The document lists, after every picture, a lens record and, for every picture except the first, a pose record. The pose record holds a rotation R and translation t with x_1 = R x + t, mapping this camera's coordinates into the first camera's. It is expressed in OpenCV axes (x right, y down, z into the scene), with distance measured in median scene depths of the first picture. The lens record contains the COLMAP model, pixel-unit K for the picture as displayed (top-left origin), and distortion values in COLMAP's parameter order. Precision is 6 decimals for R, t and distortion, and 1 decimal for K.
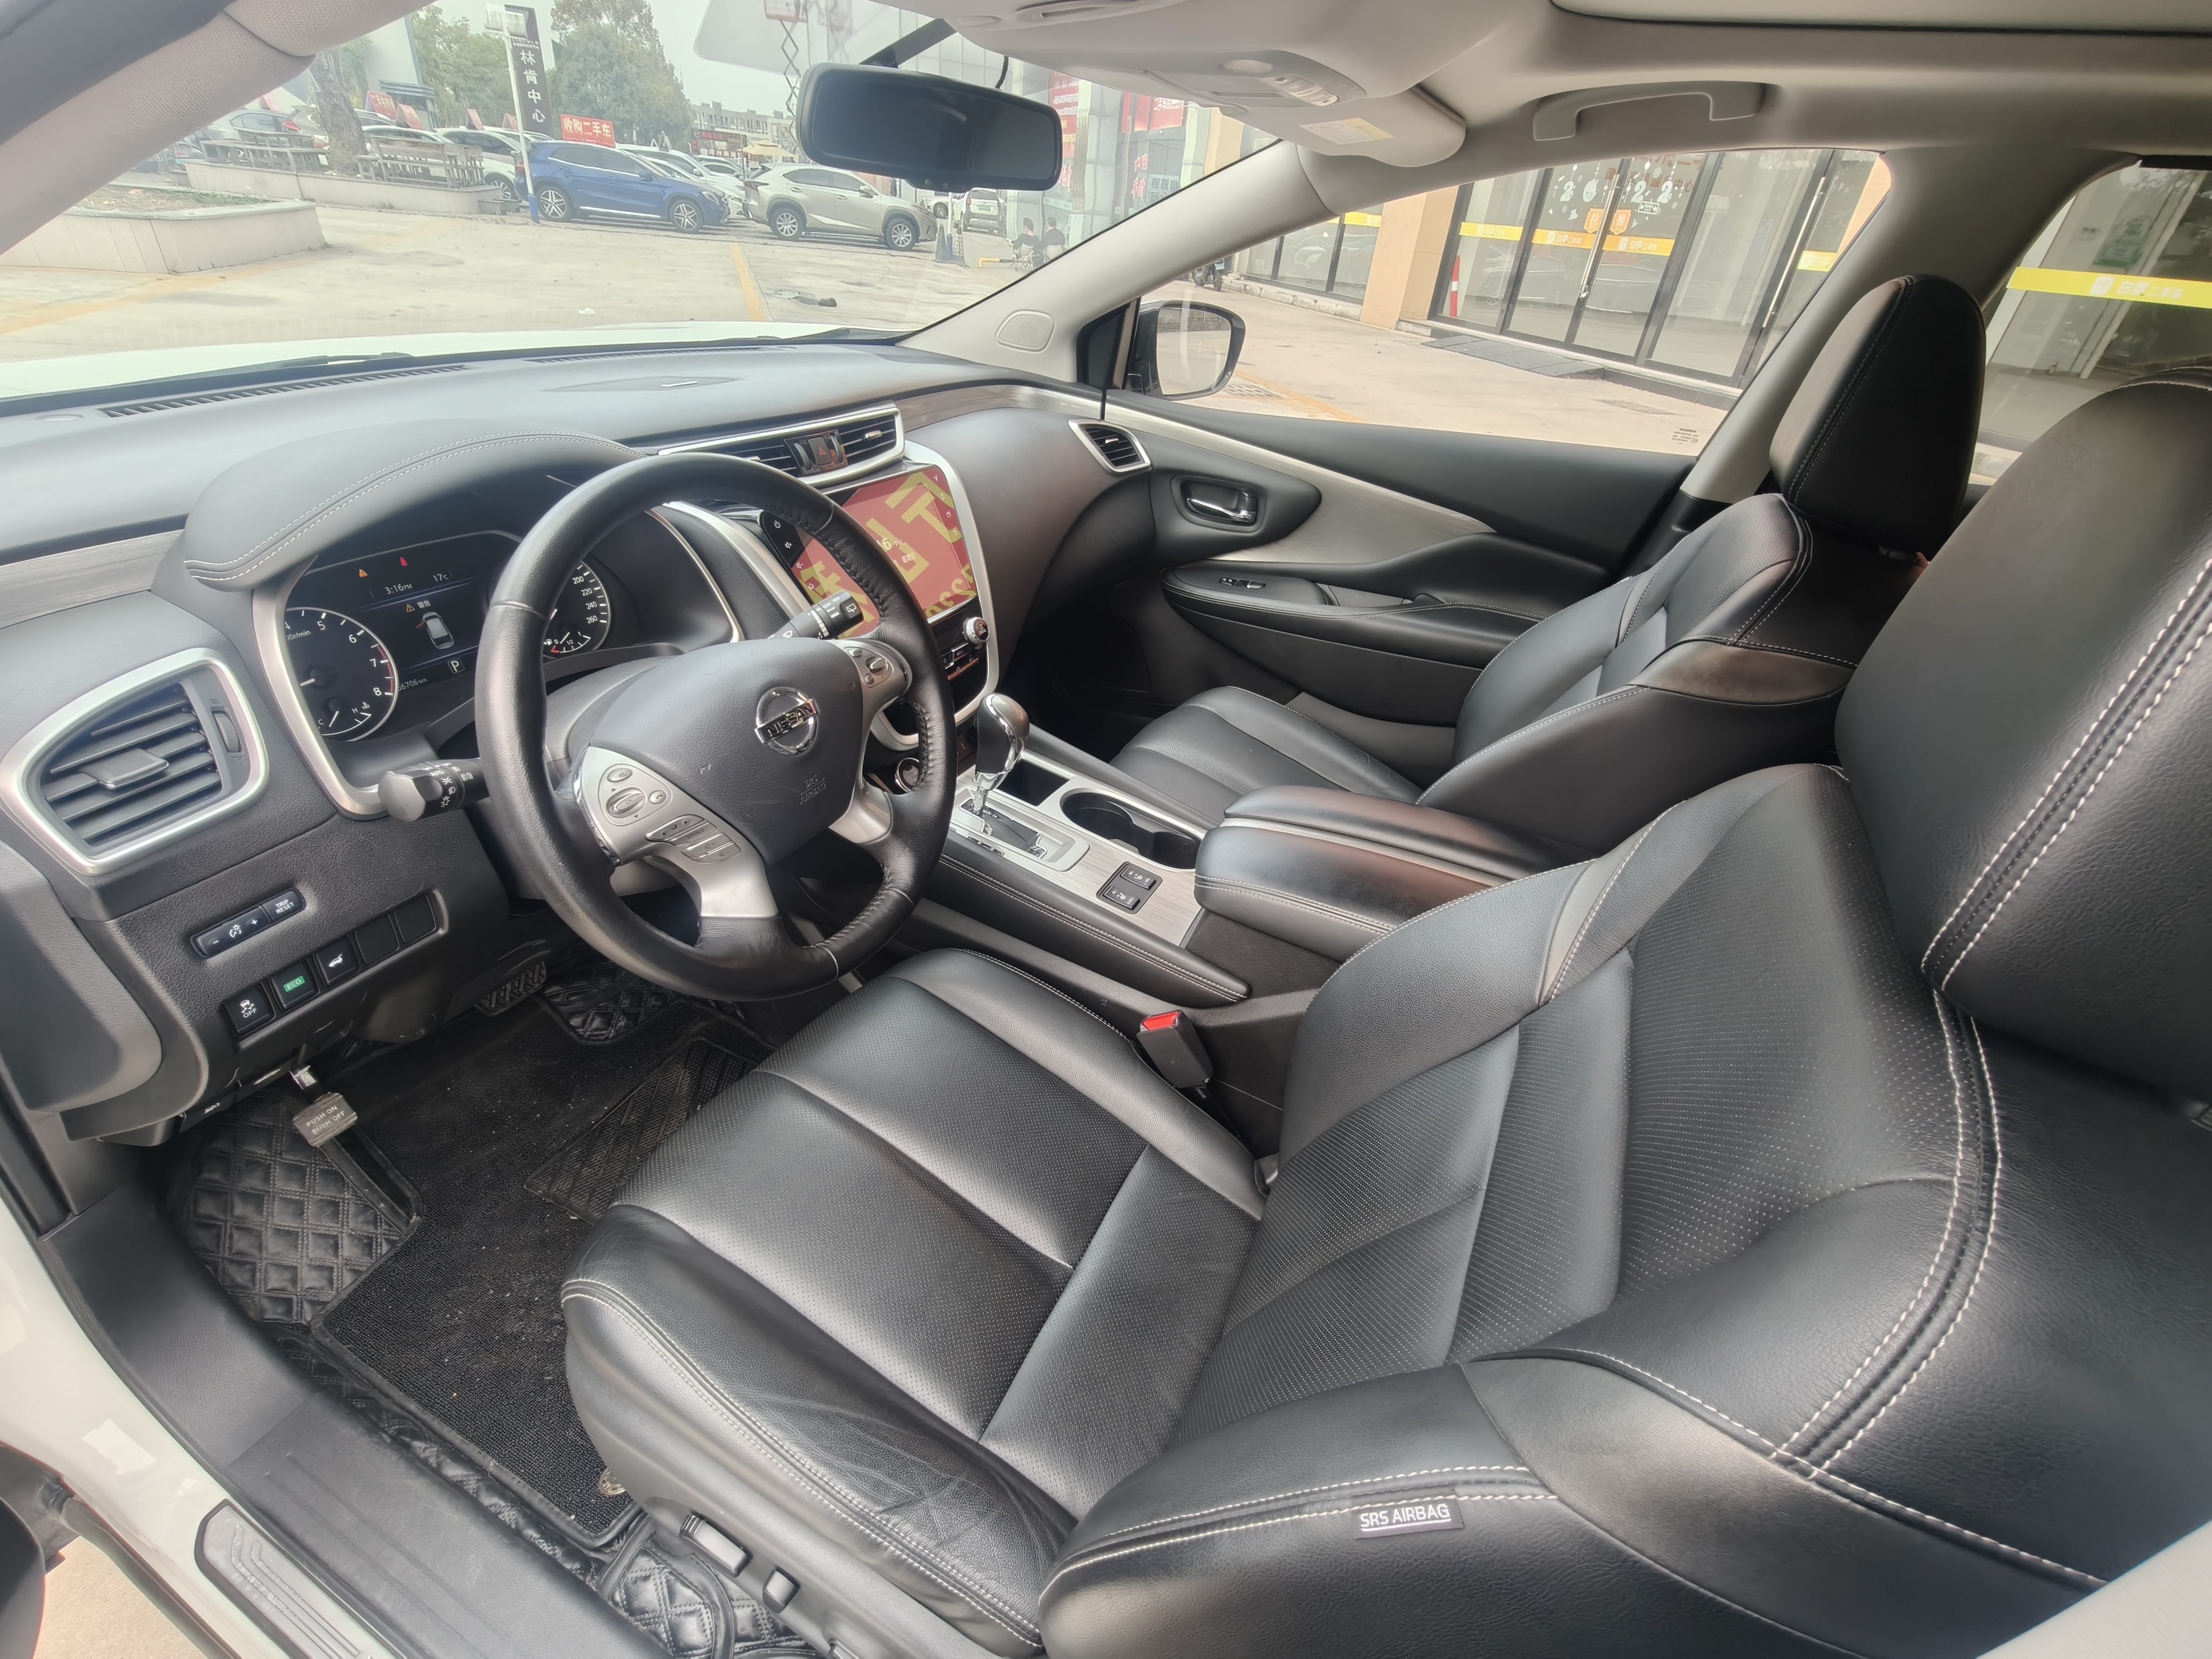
lens RADIAL K [[990.9, 0, 1103.8], [0, 990.9, 839.4], [0, 0, 1]] dist [-0.003314, 0.000016]
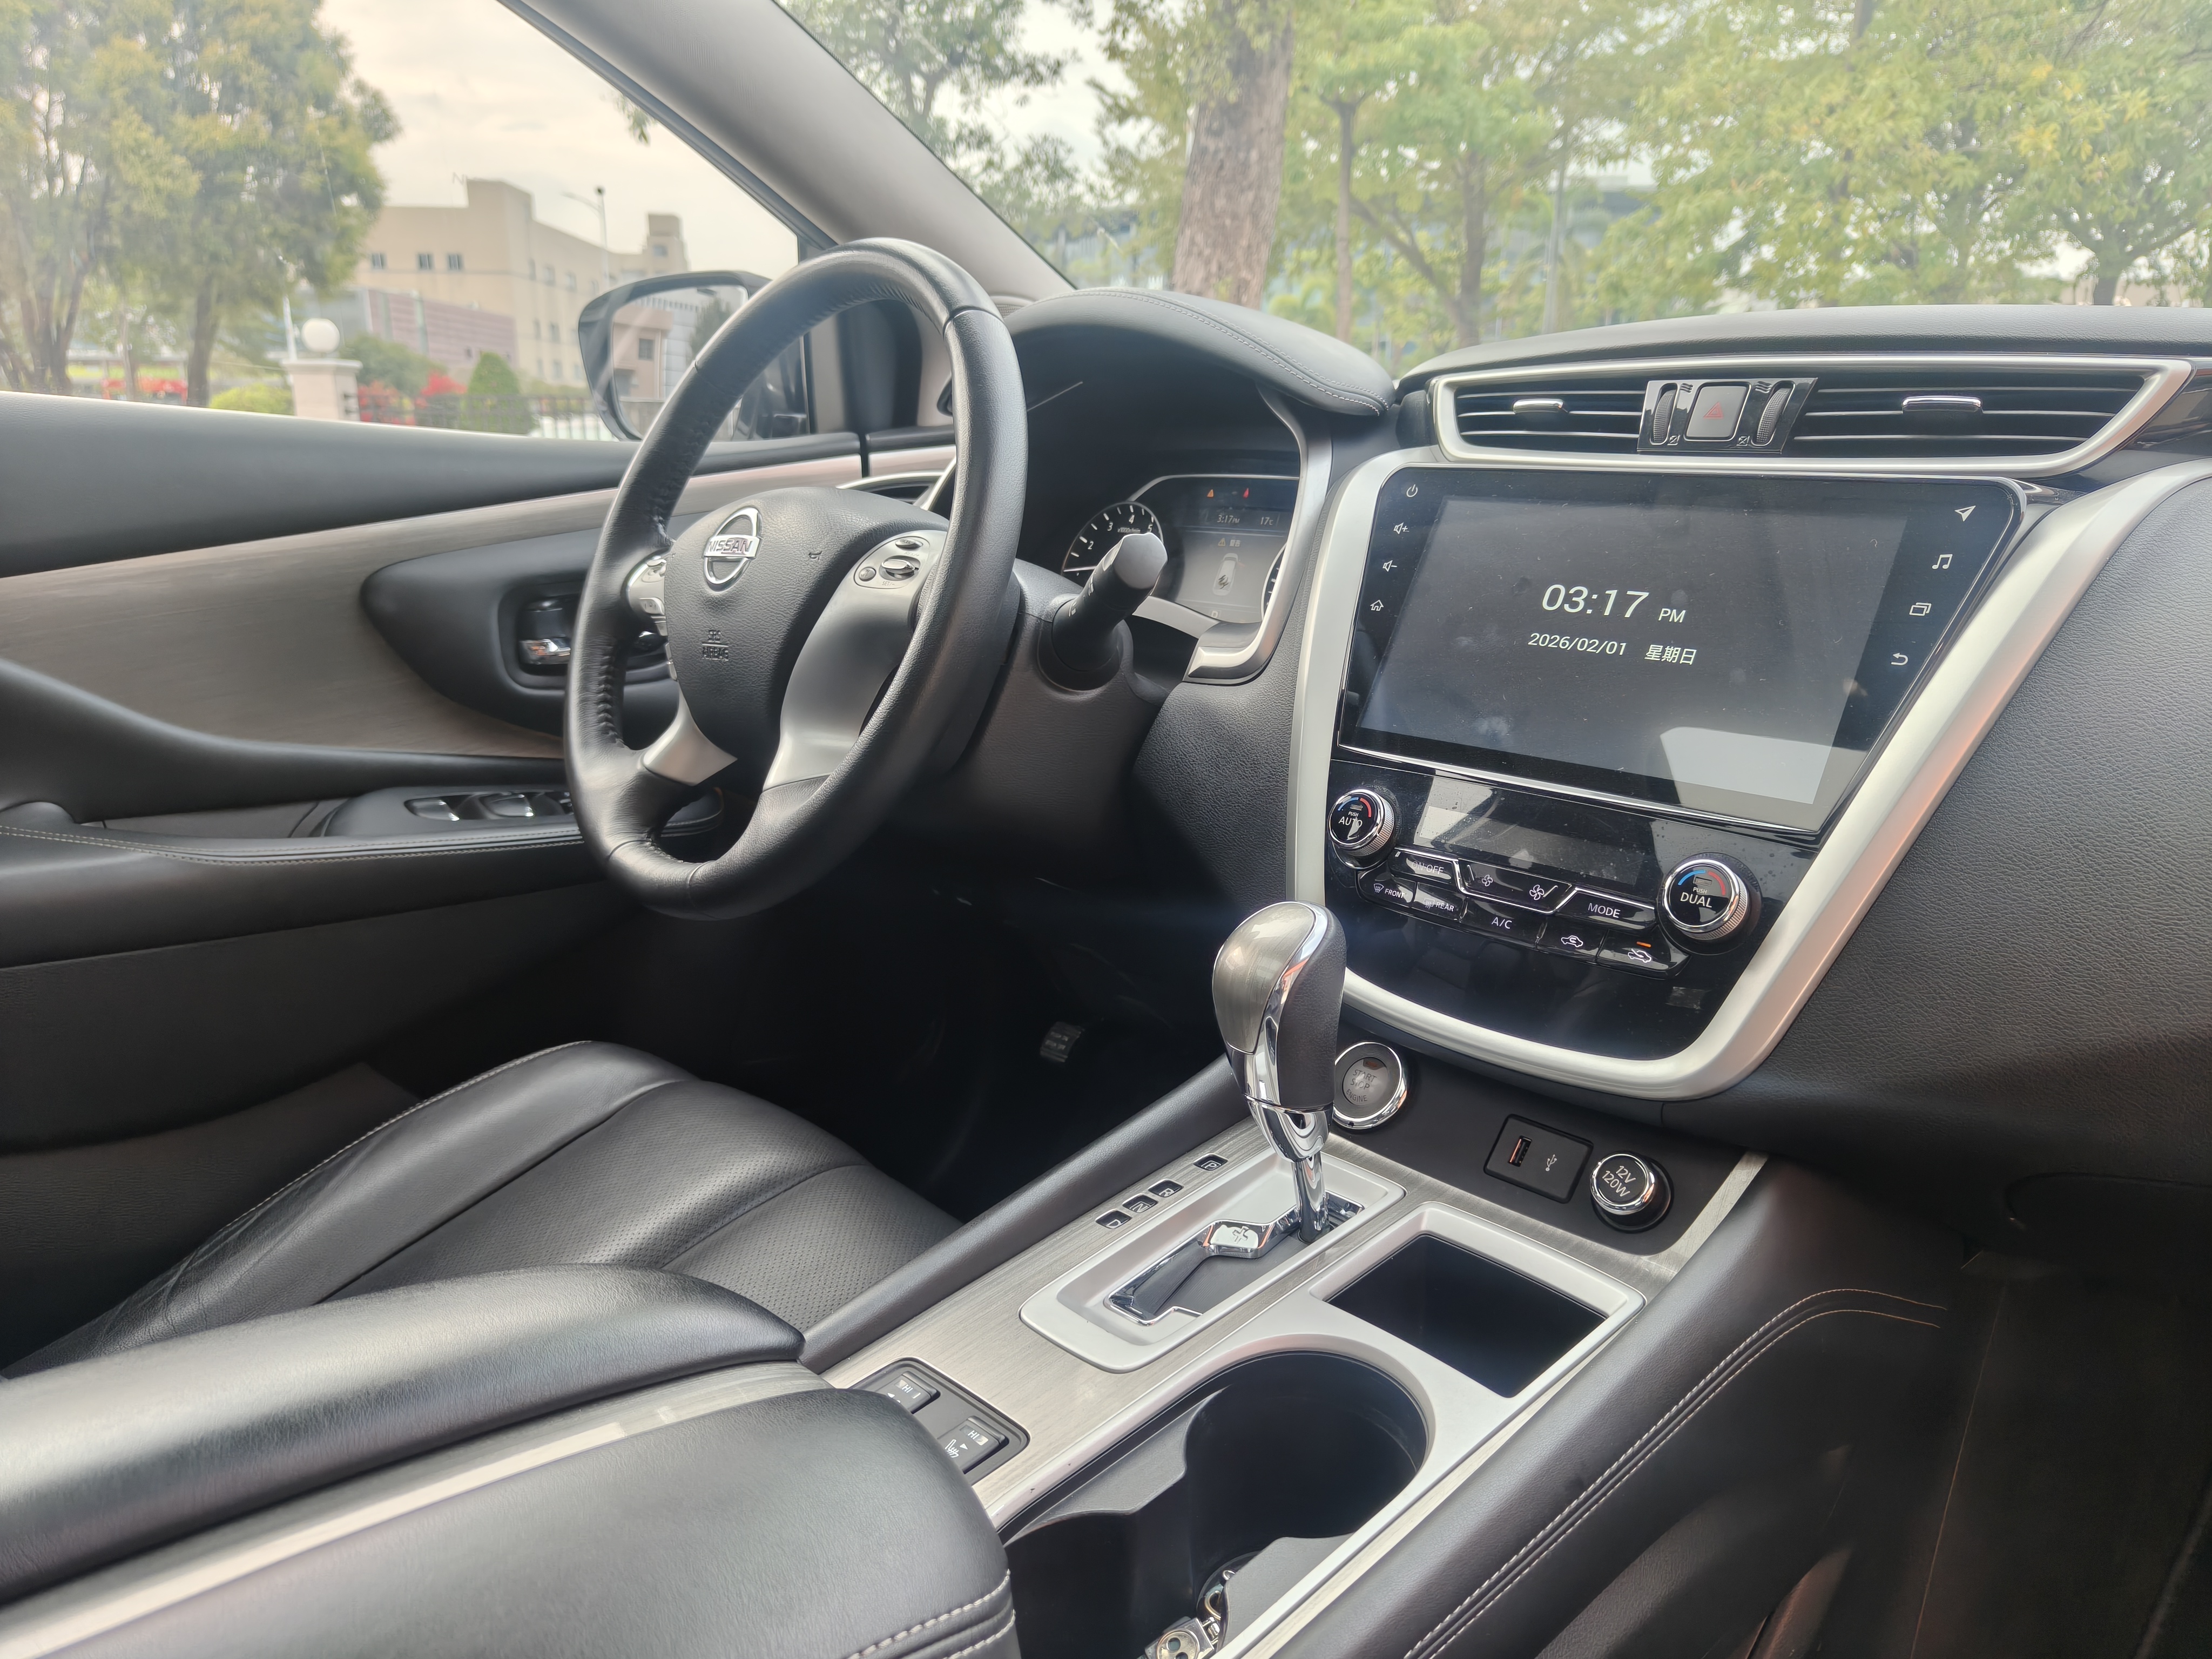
lens RADIAL K [[1551.9, 0, 1106.0], [0, 1551.9, 829.5], [0, 0, 1]] dist [0.098535, -0.129578]
pose [[-0.335993, 0.137704, -0.931743, 0.327647], [-0.543821, 0.779333, 0.311285, -0.214141], [0.769004, 0.611292, -0.186964, 0.699620]]
